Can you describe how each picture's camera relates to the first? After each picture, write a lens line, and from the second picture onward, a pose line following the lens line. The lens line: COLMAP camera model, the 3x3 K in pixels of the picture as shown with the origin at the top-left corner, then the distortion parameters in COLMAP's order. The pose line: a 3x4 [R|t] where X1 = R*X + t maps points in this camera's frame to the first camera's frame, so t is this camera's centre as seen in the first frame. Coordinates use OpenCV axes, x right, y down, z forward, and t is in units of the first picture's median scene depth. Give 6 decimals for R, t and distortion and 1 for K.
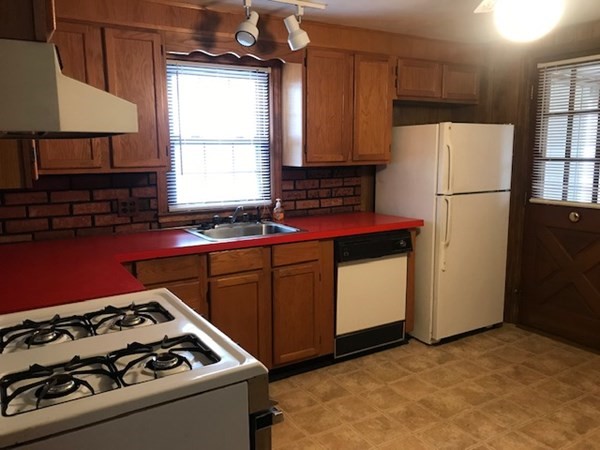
lens RADIAL K [[490.1, 0, 297.5], [0, 490.1, 222.2], [0, 0, 1]] dist [0.035673, -0.047527]
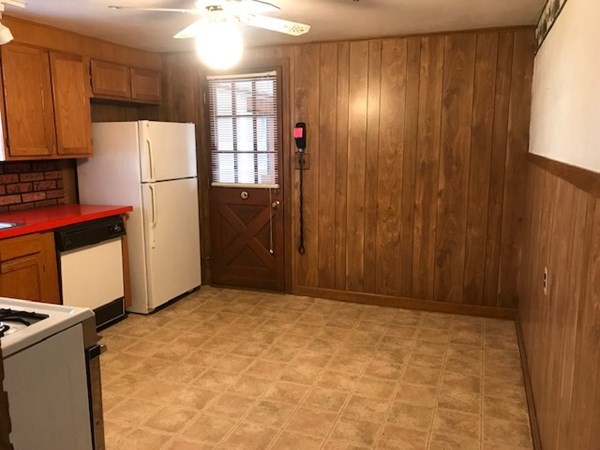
lens RADIAL K [[490.1, 0, 301.0], [0, 490.1, 219.8], [0, 0, 1]] dist [0.035673, -0.047527]
pose [[0.779618, -0.096391, 0.618792, -0.147832], [0.091430, 0.995016, 0.039803, 0.018166], [-0.619545, 0.025545, 0.784546, -0.133619]]
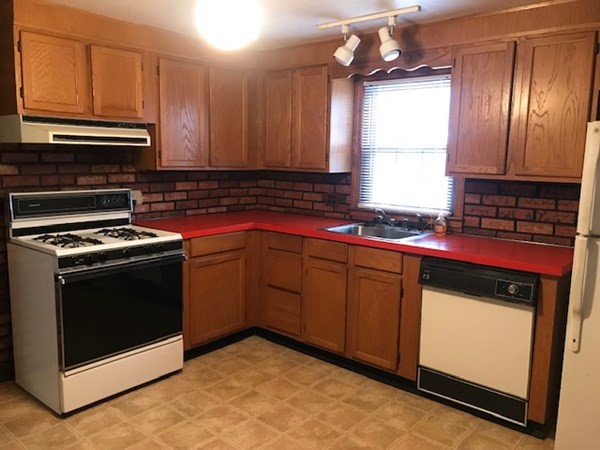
lens RADIAL K [[490.1, 0, 302.1], [0, 490.1, 225.7], [0, 0, 1]] dist [0.035673, -0.047527]
pose [[0.311247, 0.152265, -0.938052, 0.779216], [-0.154933, 0.982005, 0.107992, -0.080302], [0.937615, 0.111722, 0.329237, 0.441912]]
